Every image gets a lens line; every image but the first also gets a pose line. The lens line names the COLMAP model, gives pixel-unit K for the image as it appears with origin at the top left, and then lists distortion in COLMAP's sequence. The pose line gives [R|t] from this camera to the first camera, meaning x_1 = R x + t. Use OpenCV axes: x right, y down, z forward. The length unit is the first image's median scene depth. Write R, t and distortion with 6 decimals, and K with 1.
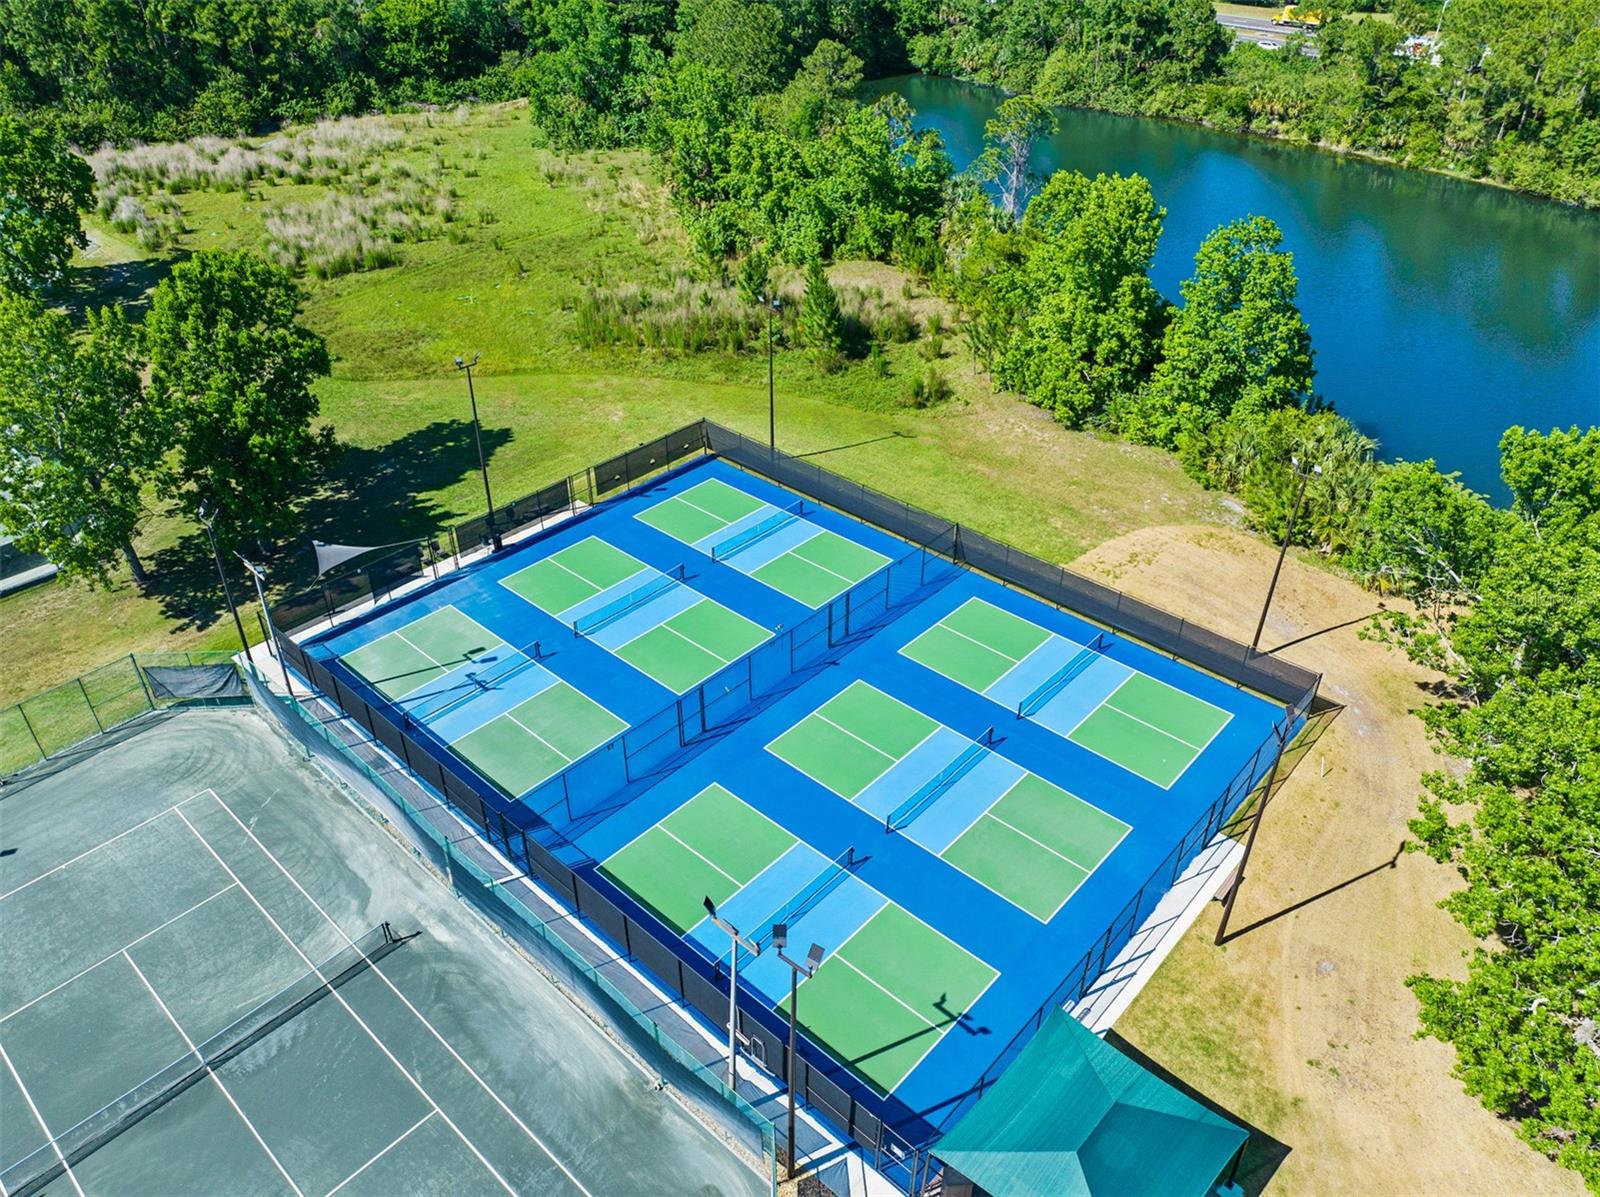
lens RADIAL K [[1123.3, 0, 800.0], [0, 1123.3, 598.5], [0, 0, 1]] dist [-0.036121, 0.008368]
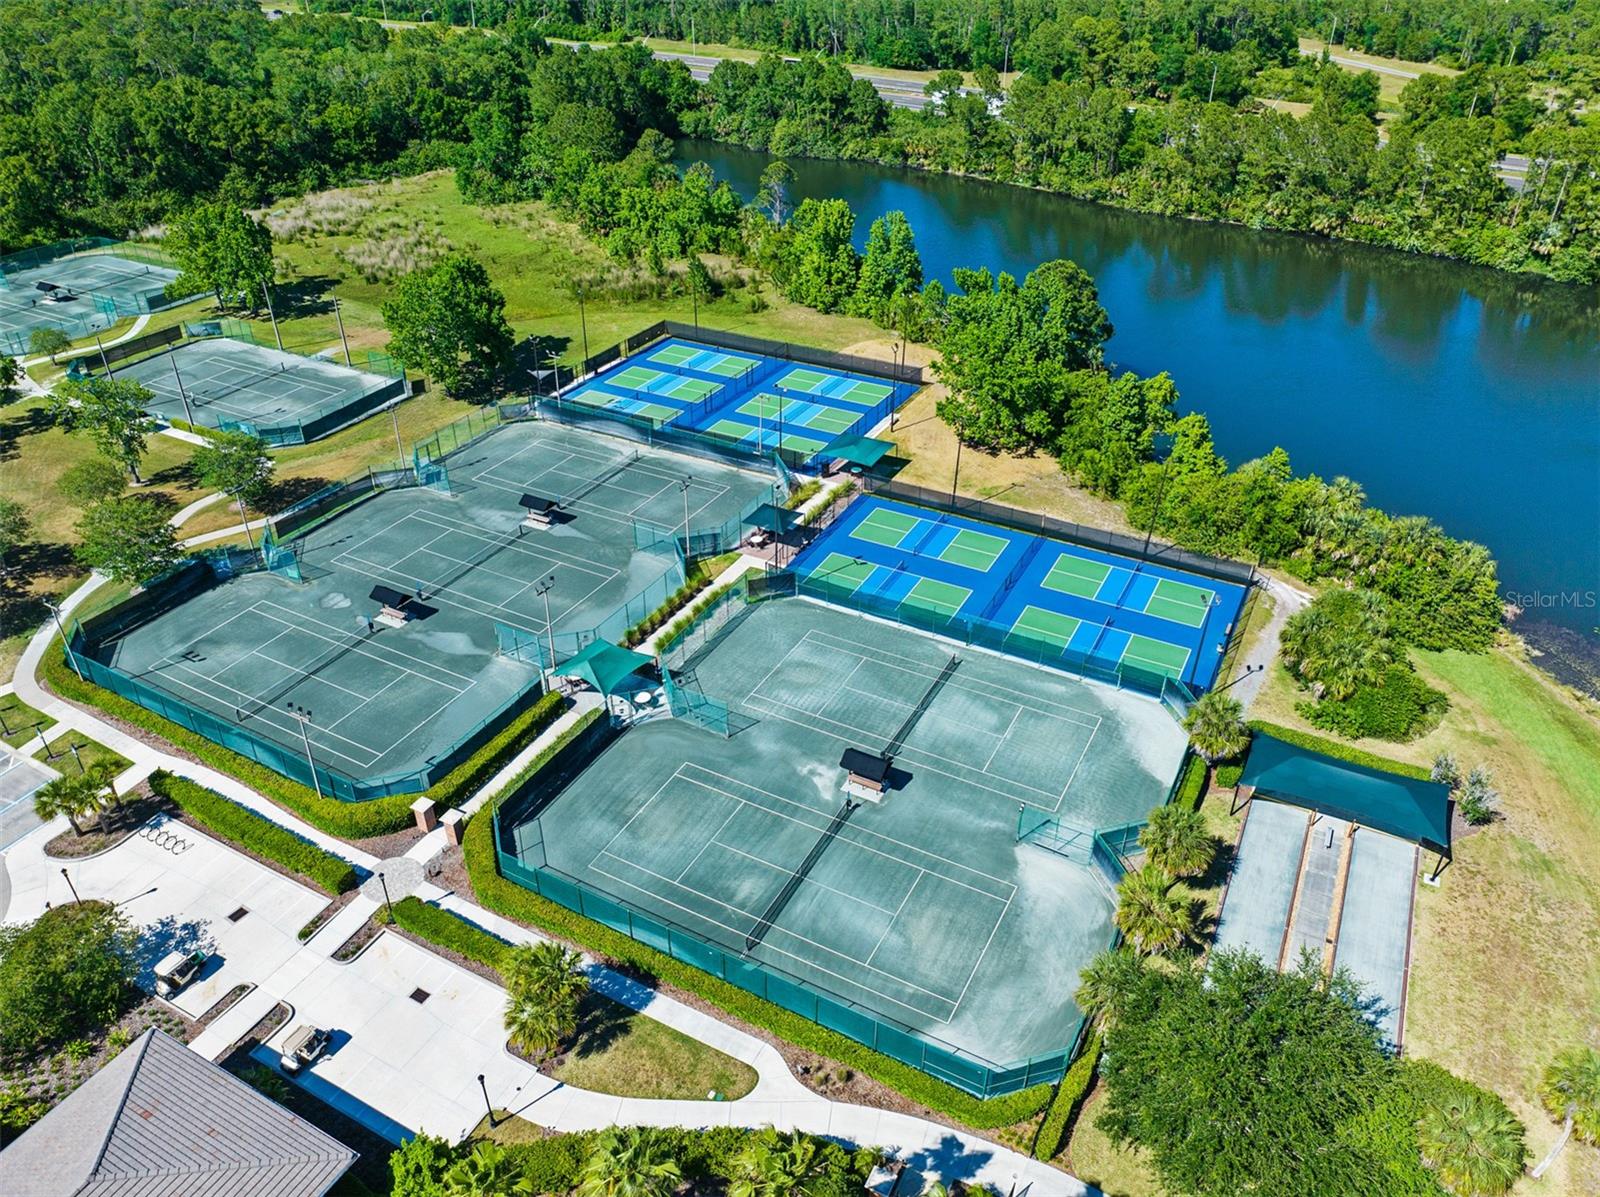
lens RADIAL K [[1123.3, 0, 800.0], [0, 1123.3, 598.5], [0, 0, 1]] dist [-0.036121, 0.008368]
pose [[0.971211, -0.130649, 0.199200, -0.229482], [0.135676, 0.990684, -0.011739, 0.303141], [-0.195811, 0.038428, 0.979889, -0.814656]]
